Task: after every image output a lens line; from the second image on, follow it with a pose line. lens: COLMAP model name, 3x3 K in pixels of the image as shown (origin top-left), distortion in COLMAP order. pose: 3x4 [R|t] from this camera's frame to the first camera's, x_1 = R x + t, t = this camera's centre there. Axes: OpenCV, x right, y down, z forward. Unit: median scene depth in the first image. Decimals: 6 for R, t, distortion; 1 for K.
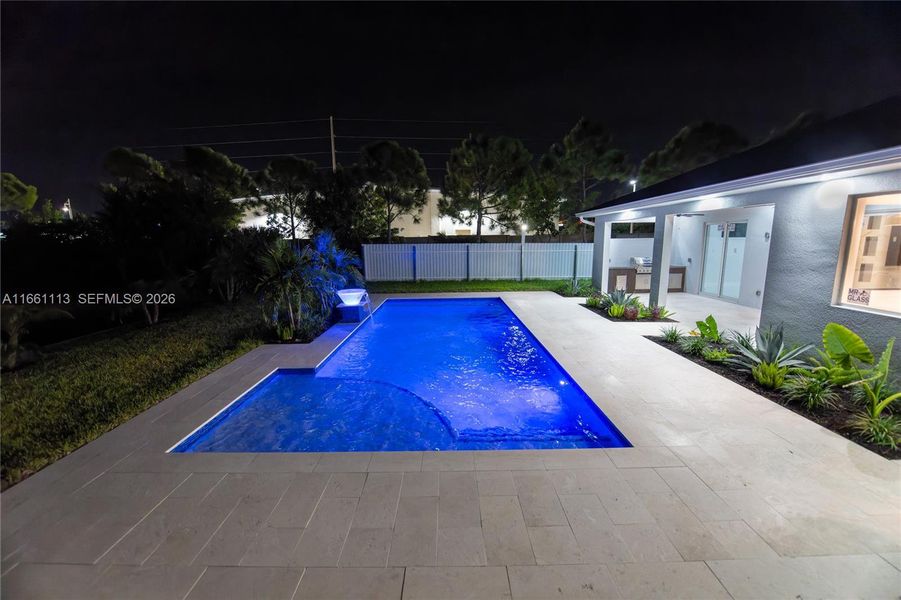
lens RADIAL K [[364.9, 0, 450.5], [0, 364.9, 300.0], [0, 0, 1]] dist [-0.015832, -0.000818]
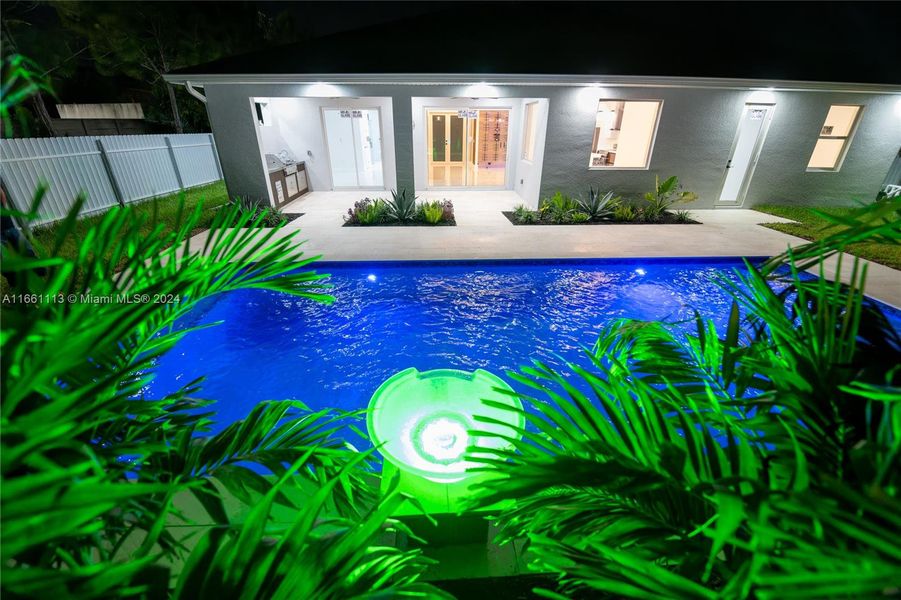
lens RADIAL K [[364.9, 0, 450.5], [0, 364.9, 300.0], [0, 0, 1]] dist [-0.015832, -0.000818]
pose [[-0.039896, -0.424650, 0.904478, -0.256115], [0.159813, 0.890834, 0.425293, -0.091806], [-0.986341, 0.161514, 0.032324, 0.568794]]
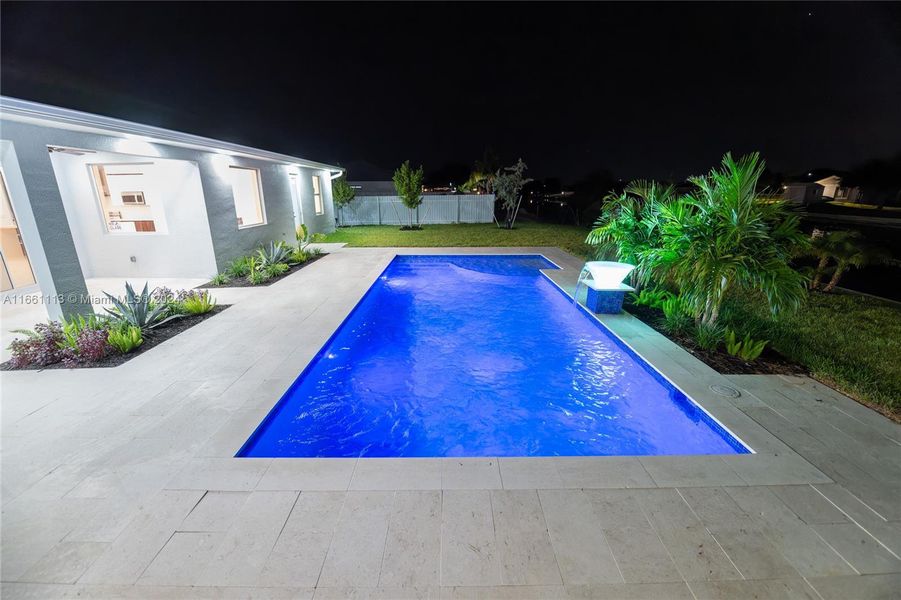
lens RADIAL K [[364.9, 0, 450.5], [0, 364.9, 300.0], [0, 0, 1]] dist [-0.015832, -0.000818]
pose [[-0.999843, 0.016453, 0.006634, -0.000677], [0.017696, 0.898784, 0.438034, -0.147519], [0.001244, 0.438083, -0.898934, 0.933067]]
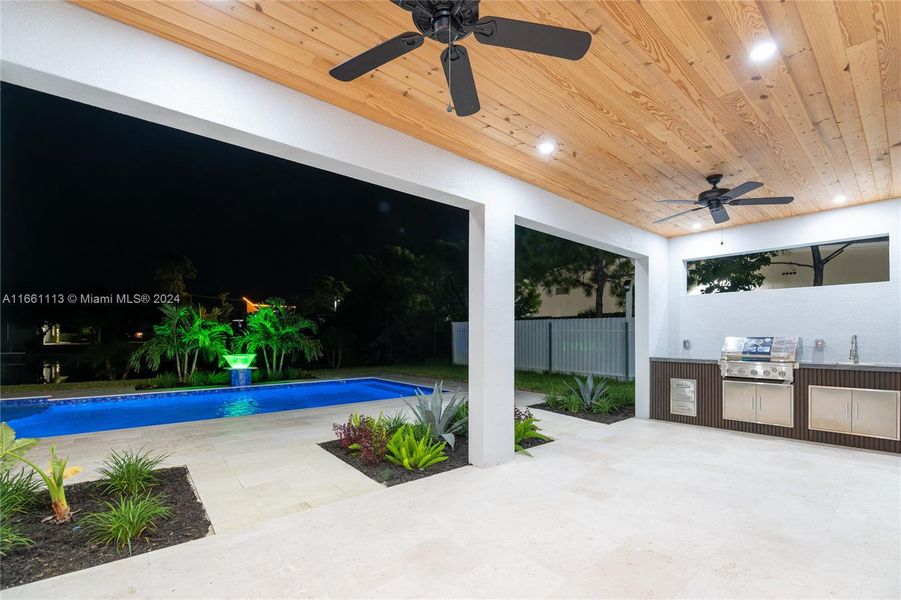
lens RADIAL K [[385.3, 0, 484.4], [0, 385.3, 335.2], [0, 0, 1]] dist [-0.011912, -0.000126]
pose [[0.681058, 0.014019, -0.732096, 0.537798], [-0.135709, 0.984912, -0.107388, -0.032095], [0.719544, 0.172490, 0.672684, 0.451006]]
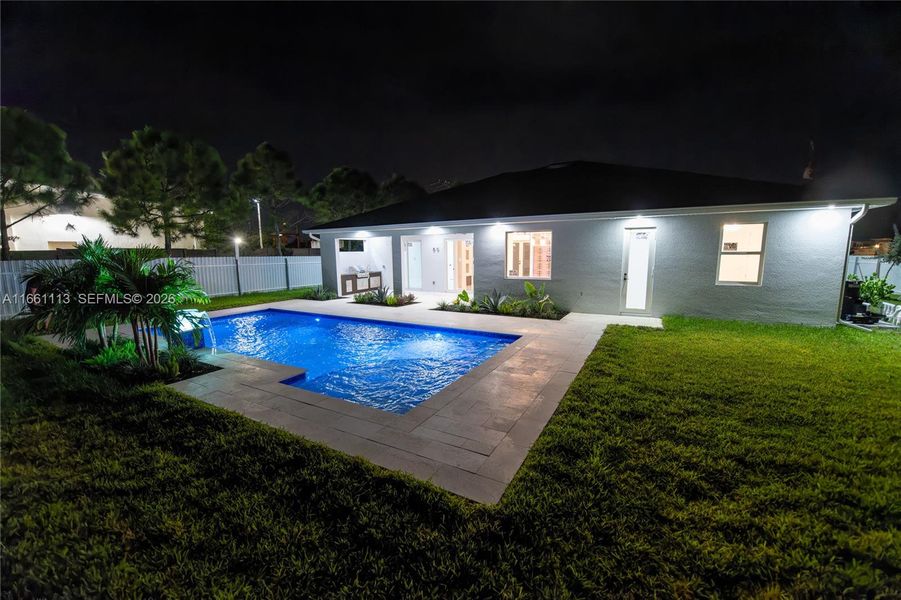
lens RADIAL K [[360.8, 0, 449.4], [0, 360.8, 301.5], [0, 0, 1]] dist [-0.010666, -0.000522]
pose [[0.498533, -0.115249, 0.859175, -0.392043], [0.147798, 0.987912, 0.046758, 0.000435], [-0.854178, 0.103674, 0.509540, 0.039327]]
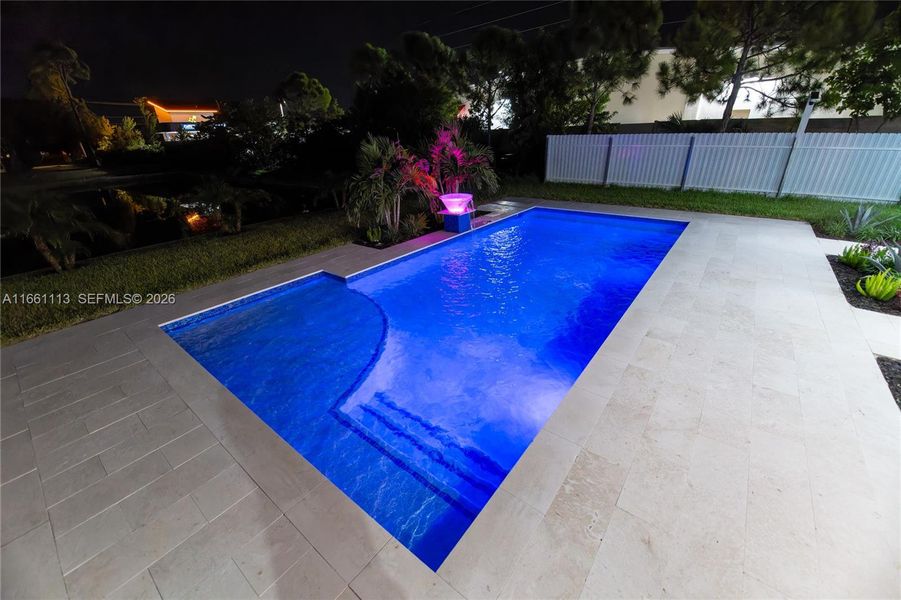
lens RADIAL K [[360.9, 0, 450.5], [0, 360.9, 300.0], [0, 0, 1]] dist [-0.012384, -0.000504]
pose [[0.782222, 0.252387, -0.569586, 0.164082], [-0.081144, 0.947751, 0.308518, -0.031820], [0.617692, -0.195112, 0.761832, 0.159041]]
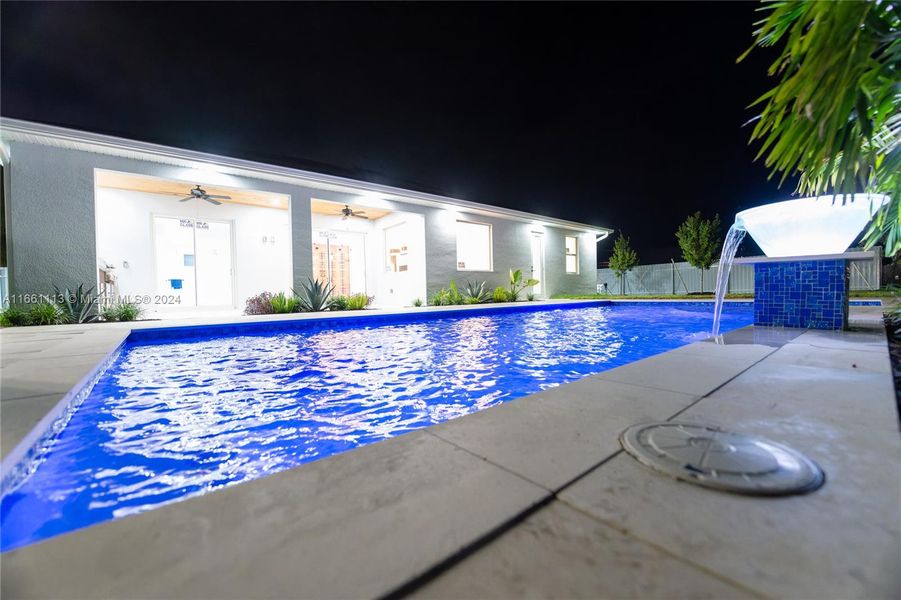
lens RADIAL K [[360.8, 0, 449.4], [0, 360.8, 301.5], [0, 0, 1]] dist [-0.010666, -0.000522]
pose [[-0.624324, 0.015178, 0.781018, -0.187802], [0.161314, 0.980766, 0.109890, -0.015226], [-0.764328, 0.194596, -0.614764, 0.793947]]
